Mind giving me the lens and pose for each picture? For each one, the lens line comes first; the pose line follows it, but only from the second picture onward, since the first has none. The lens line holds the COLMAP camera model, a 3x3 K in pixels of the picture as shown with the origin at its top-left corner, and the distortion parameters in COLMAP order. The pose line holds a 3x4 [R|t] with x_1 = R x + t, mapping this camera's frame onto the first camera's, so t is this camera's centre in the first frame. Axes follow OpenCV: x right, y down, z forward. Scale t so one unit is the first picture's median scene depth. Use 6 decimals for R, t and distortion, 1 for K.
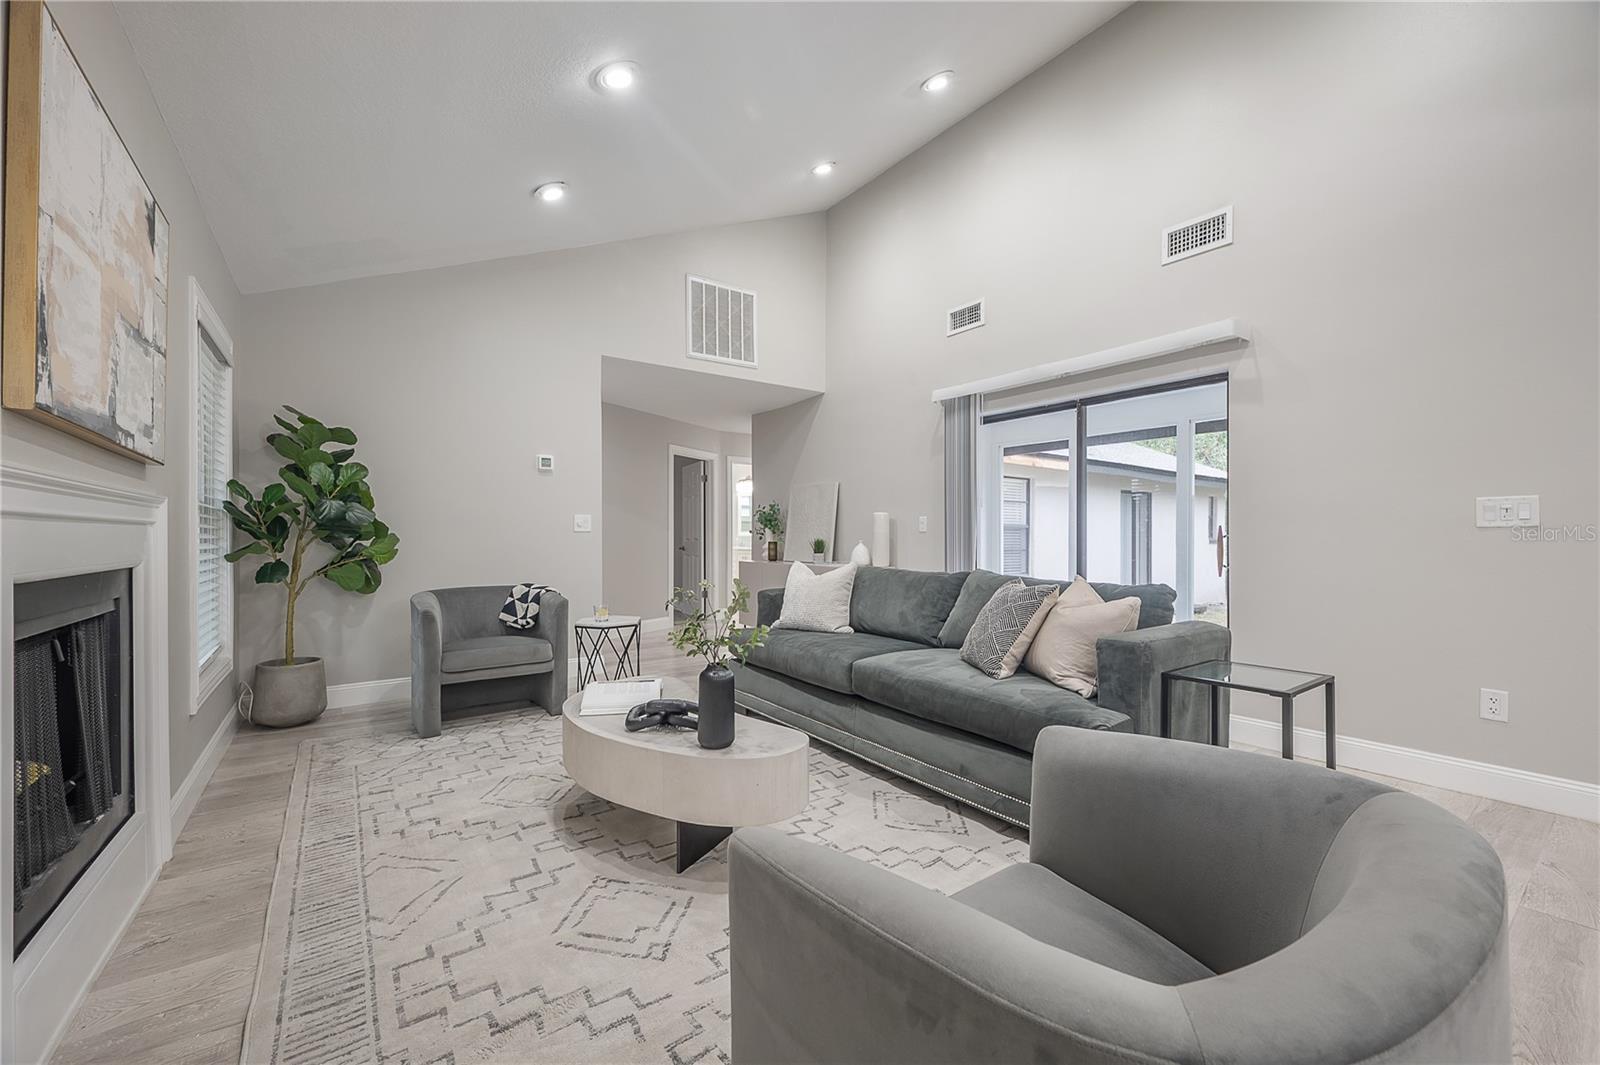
lens RADIAL K [[641.4, 0, 800.0], [0, 641.4, 532.5], [0, 0, 1]] dist [0.009705, -0.000002]
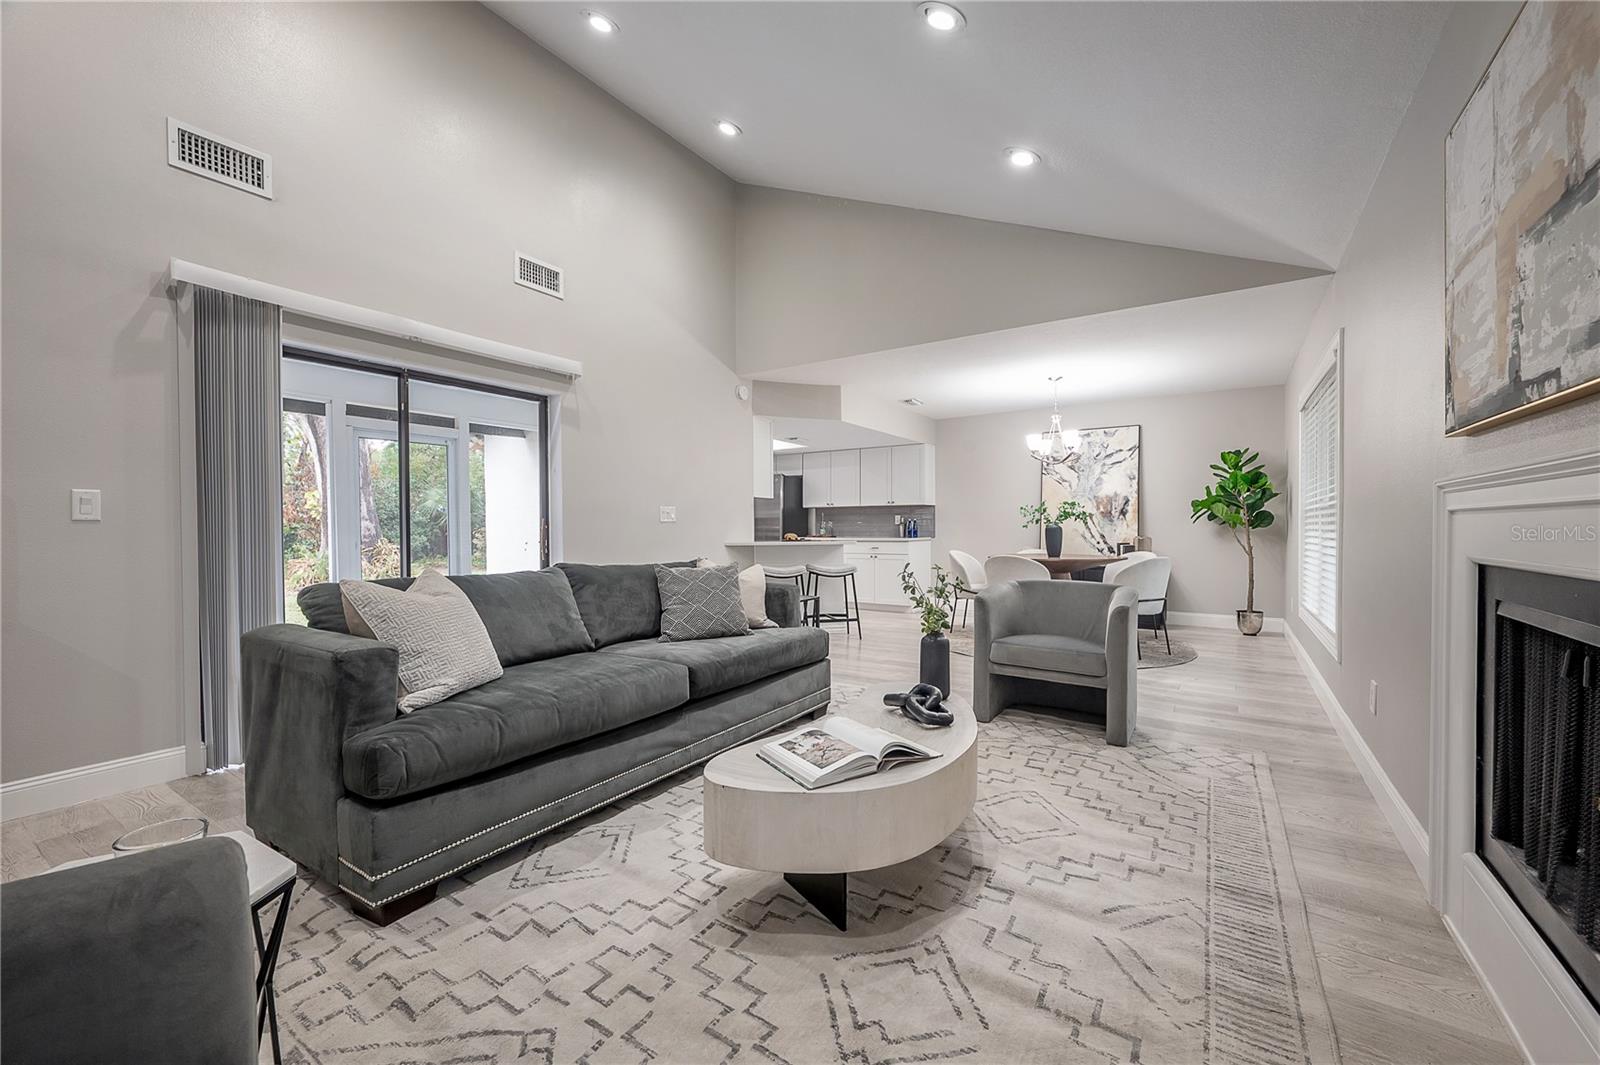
lens RADIAL K [[664.0, 0, 802.0], [0, 664.0, 525.1], [0, 0, 1]] dist [0.008650, -0.000066]
pose [[-0.374987, -0.000680, 0.927030, -0.692441], [-0.003214, 0.999995, -0.000567, 0.002041], [-0.927024, -0.003192, -0.374988, 0.981144]]
